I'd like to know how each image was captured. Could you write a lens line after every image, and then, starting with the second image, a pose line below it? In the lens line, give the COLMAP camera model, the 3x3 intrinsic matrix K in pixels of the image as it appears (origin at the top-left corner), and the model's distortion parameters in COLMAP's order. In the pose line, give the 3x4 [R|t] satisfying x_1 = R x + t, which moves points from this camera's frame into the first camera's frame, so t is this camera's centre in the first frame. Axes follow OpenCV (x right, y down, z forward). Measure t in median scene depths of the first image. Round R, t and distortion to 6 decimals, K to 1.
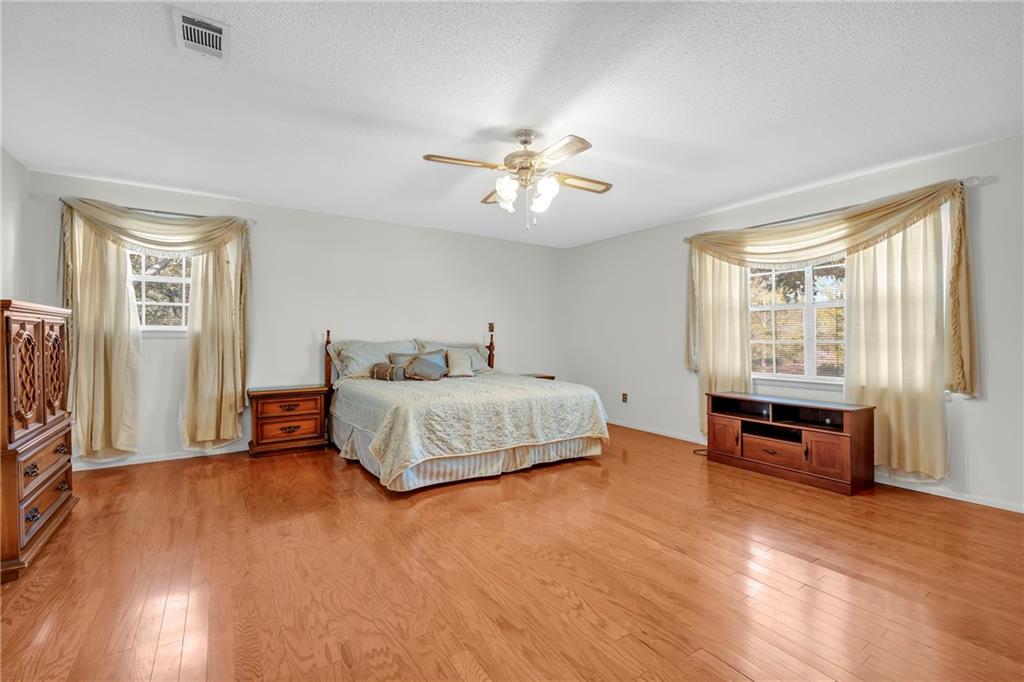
lens RADIAL K [[447.6, 0, 507.6], [0, 447.6, 335.6], [0, 0, 1]] dist [-0.004194, -0.000086]
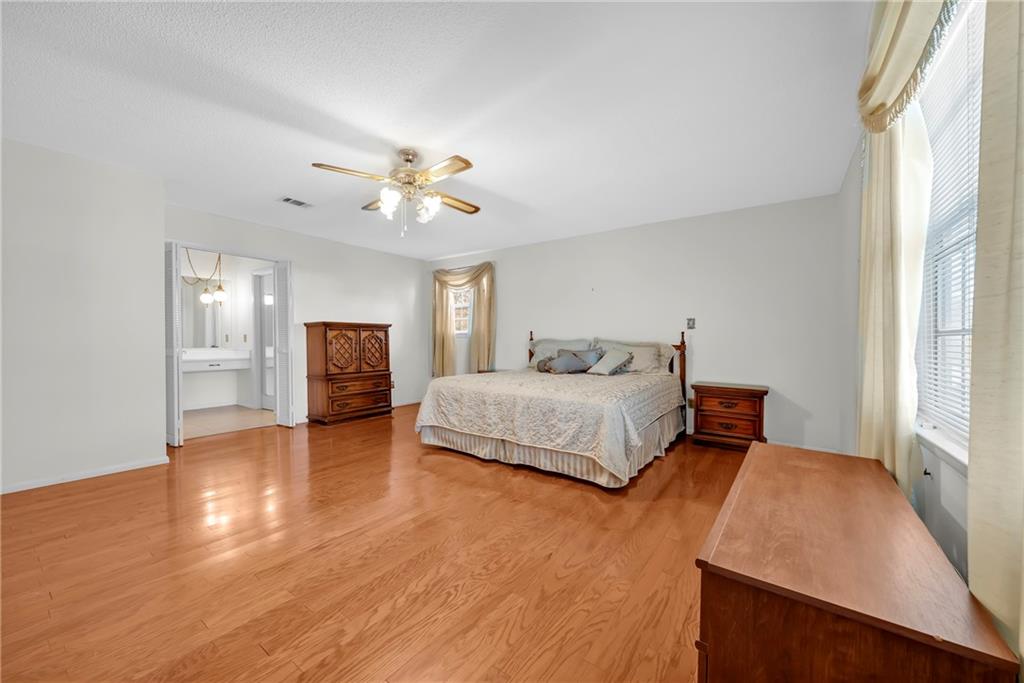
lens RADIAL K [[379.8, 0, 511.3], [0, 379.8, 344.5], [0, 0, 1]] dist [-0.000433, -0.000021]
pose [[0.369302, 0.005488, -0.929293, 0.813706], [-0.000224, 0.999983, 0.005817, 0.027041], [0.929309, -0.001940, 0.369297, 0.685008]]
